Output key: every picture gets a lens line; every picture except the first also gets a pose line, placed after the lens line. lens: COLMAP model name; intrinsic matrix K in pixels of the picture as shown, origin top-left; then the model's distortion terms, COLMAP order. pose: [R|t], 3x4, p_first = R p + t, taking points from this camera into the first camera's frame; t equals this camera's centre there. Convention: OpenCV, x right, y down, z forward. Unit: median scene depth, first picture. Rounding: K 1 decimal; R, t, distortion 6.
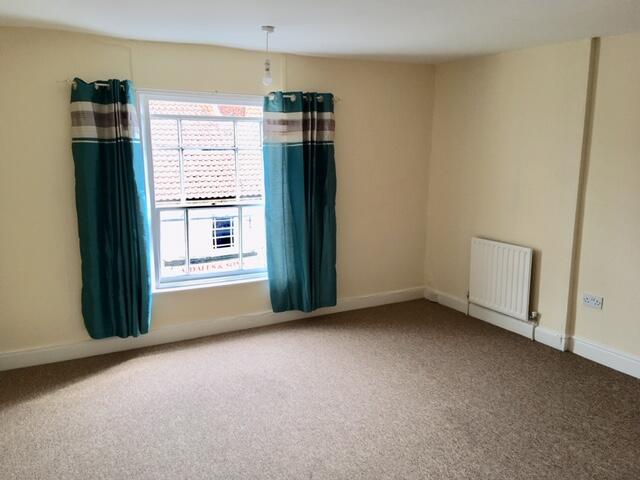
lens RADIAL K [[543.6, 0, 320.2], [0, 543.6, 239.3], [0, 0, 1]] dist [0.011309, 0.003008]
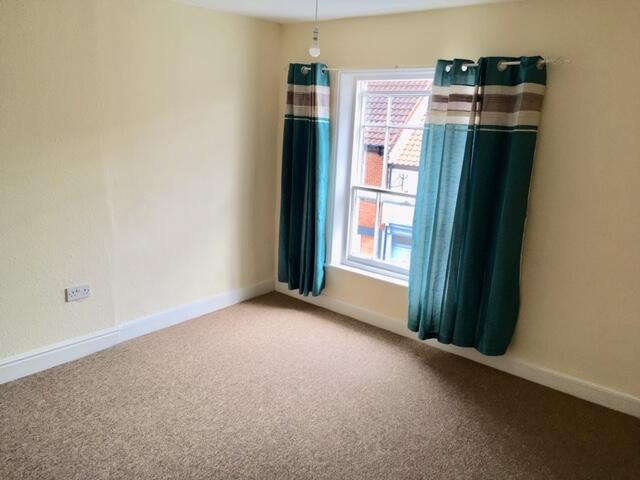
lens RADIAL K [[543.6, 0, 319.8], [0, 543.6, 241.5], [0, 0, 1]] dist [0.011309, 0.003008]
pose [[0.342689, 0.219148, -0.913531, 0.638450], [-0.203493, 0.966640, 0.155554, -0.100634], [0.917145, 0.132590, 0.375852, 0.559564]]
